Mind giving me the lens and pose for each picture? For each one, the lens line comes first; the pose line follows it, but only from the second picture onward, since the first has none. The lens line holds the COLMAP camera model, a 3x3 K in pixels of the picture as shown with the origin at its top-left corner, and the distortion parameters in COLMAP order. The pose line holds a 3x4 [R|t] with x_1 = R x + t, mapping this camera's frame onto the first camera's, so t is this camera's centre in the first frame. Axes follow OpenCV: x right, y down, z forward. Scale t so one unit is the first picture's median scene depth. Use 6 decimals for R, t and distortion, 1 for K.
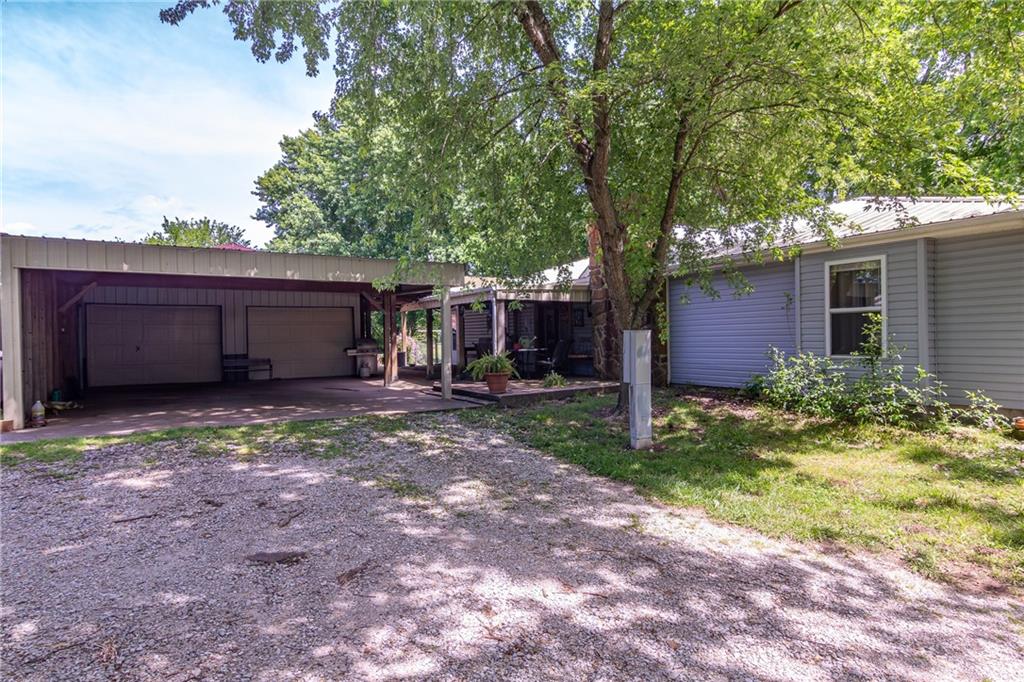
lens RADIAL K [[582.2, 0, 512.0], [0, 582.2, 341.0], [0, 0, 1]] dist [0.021491, 0.001017]
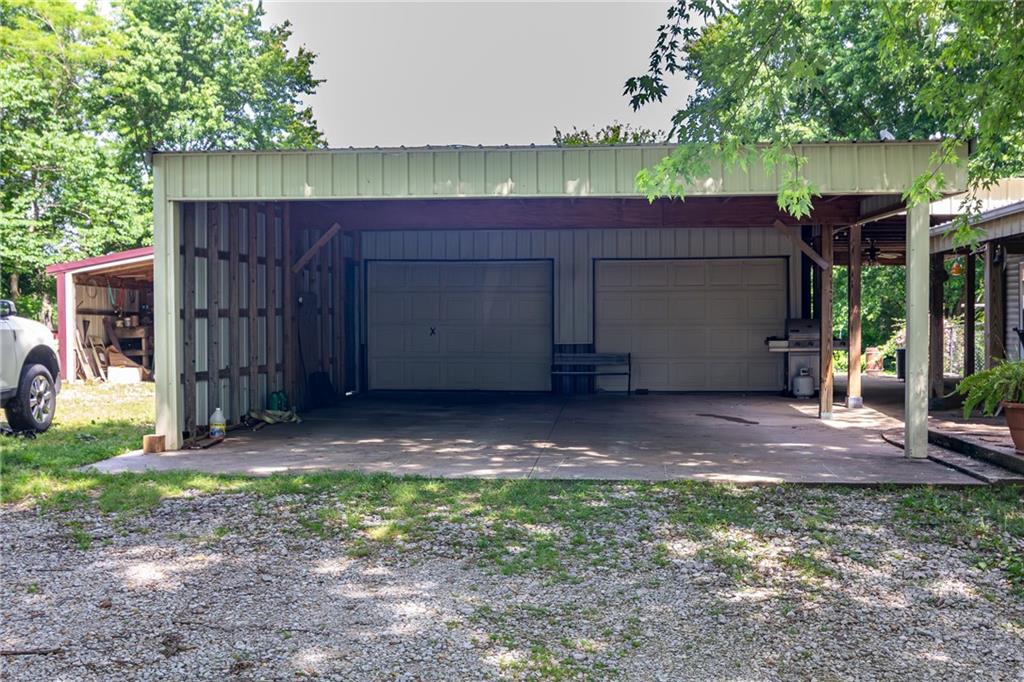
lens RADIAL K [[1048.0, 0, 512.0], [0, 1048.0, 341.0], [0, 0, 1]] dist [0.011308, 0.012265]
pose [[0.817676, 0.020753, -0.575304, 0.063034], [-0.012941, 0.999760, 0.017670, 0.002313], [0.575533, -0.007003, 0.817749, 0.138081]]
